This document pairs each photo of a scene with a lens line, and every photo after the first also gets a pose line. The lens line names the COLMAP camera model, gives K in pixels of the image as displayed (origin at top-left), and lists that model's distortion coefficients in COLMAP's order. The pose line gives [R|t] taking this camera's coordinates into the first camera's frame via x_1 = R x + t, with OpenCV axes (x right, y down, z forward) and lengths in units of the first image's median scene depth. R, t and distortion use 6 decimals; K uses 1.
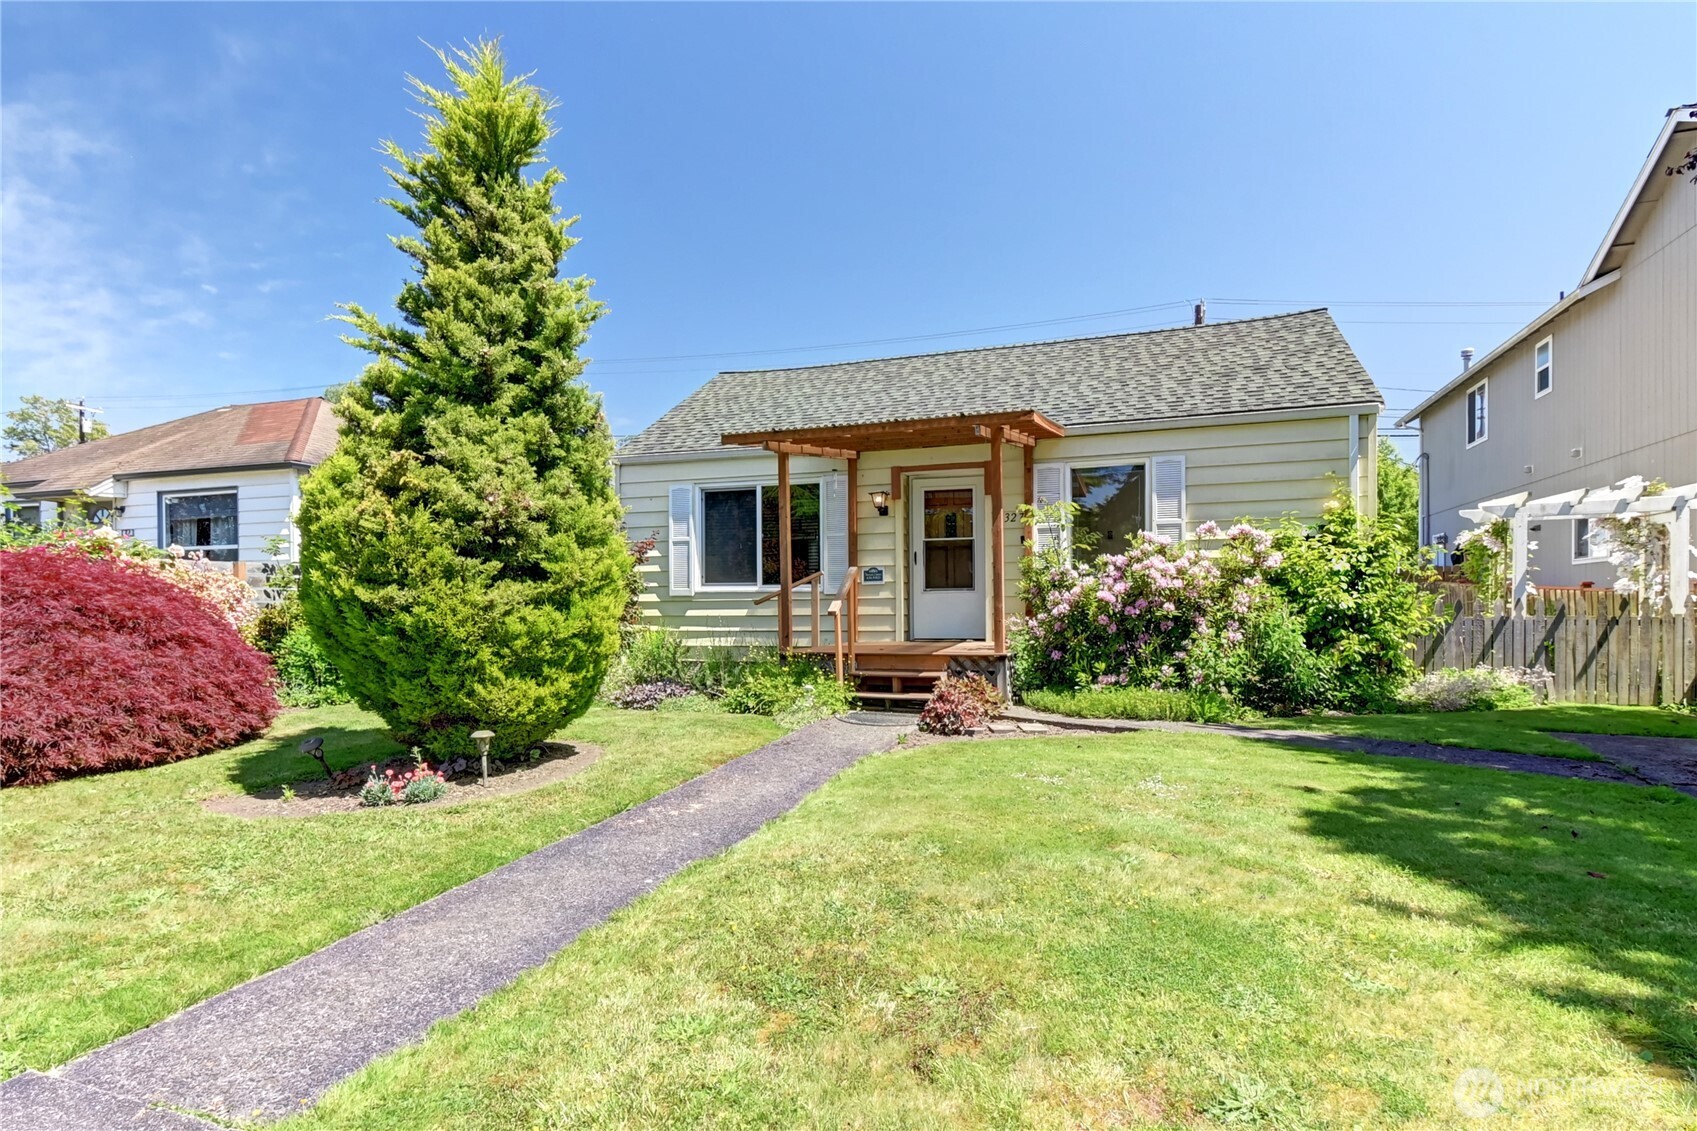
lens RADIAL K [[752.3, 0, 848.5], [0, 752.3, 565.5], [0, 0, 1]] dist [0.003263, 0.000049]
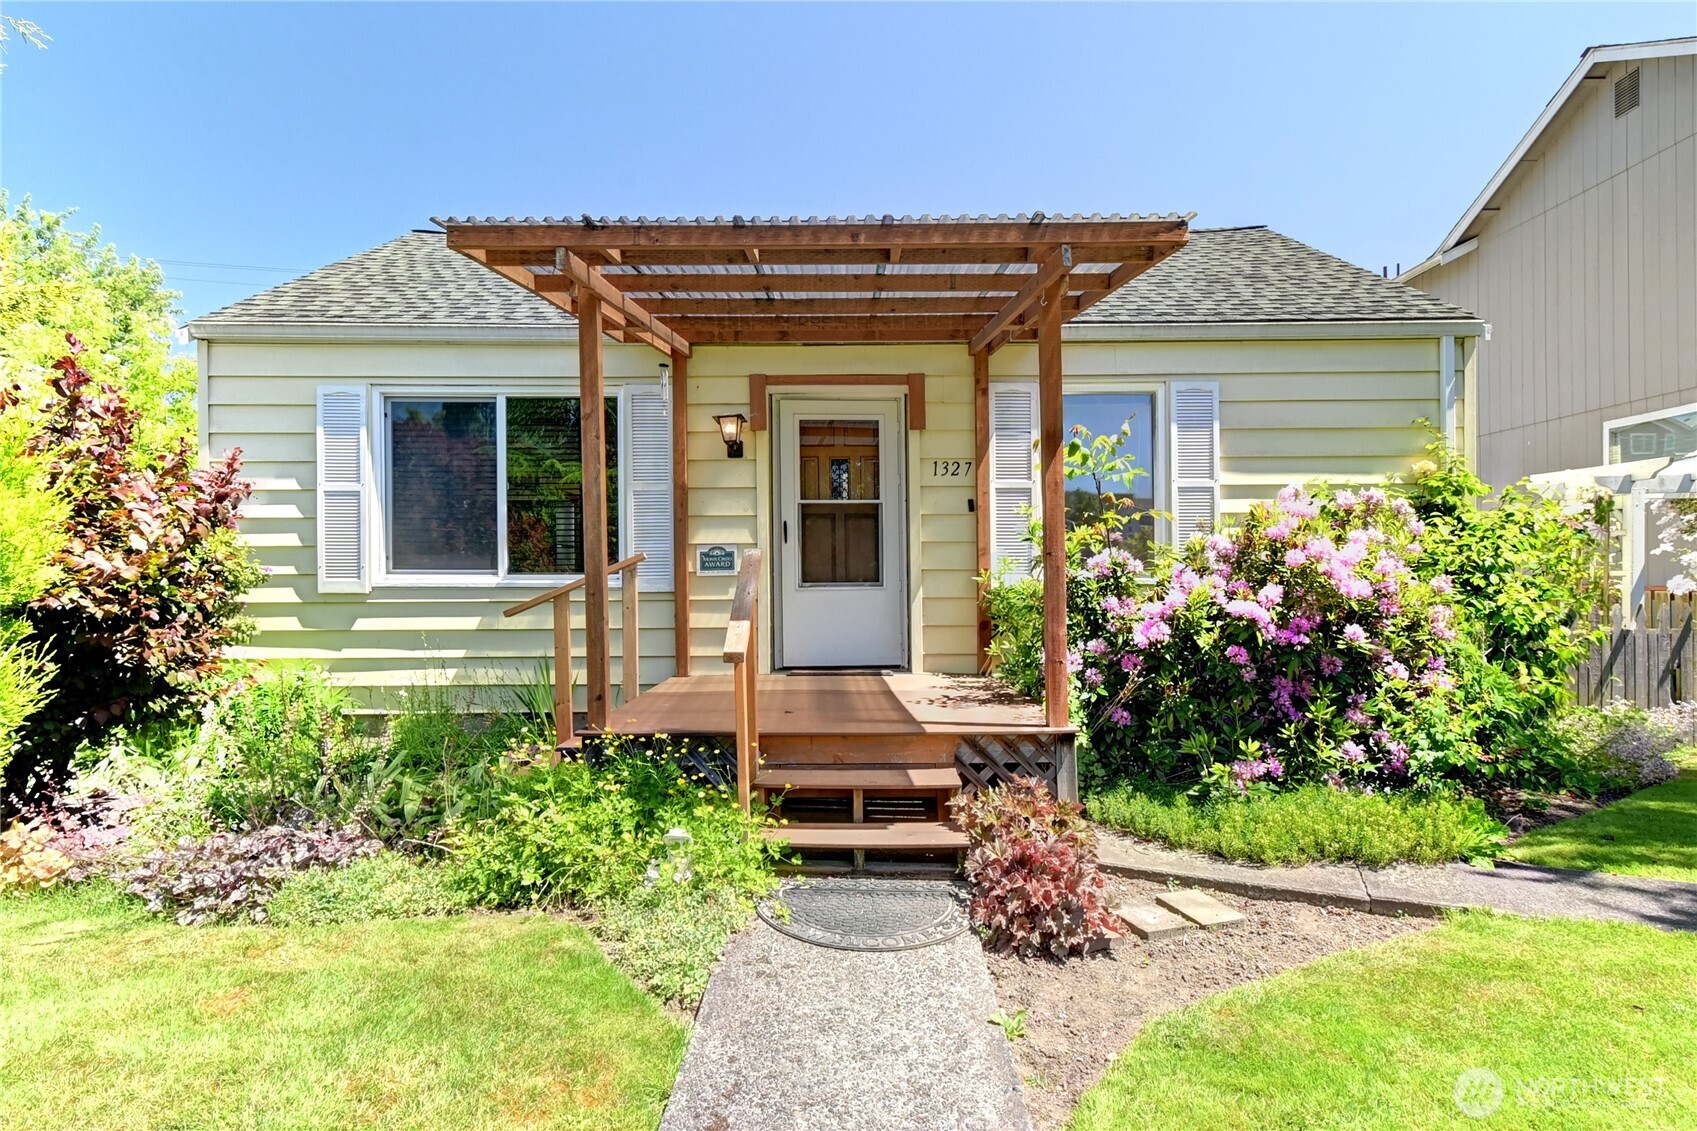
lens RADIAL K [[790.2, 0, 805.6], [0, 790.2, 569.7], [0, 0, 1]] dist [0.003011, 0.000309]
pose [[0.954180, 0.007048, 0.299150, -0.117282], [-0.018133, 0.999247, 0.034296, -0.002129], [-0.298683, -0.038149, 0.953590, 0.557733]]
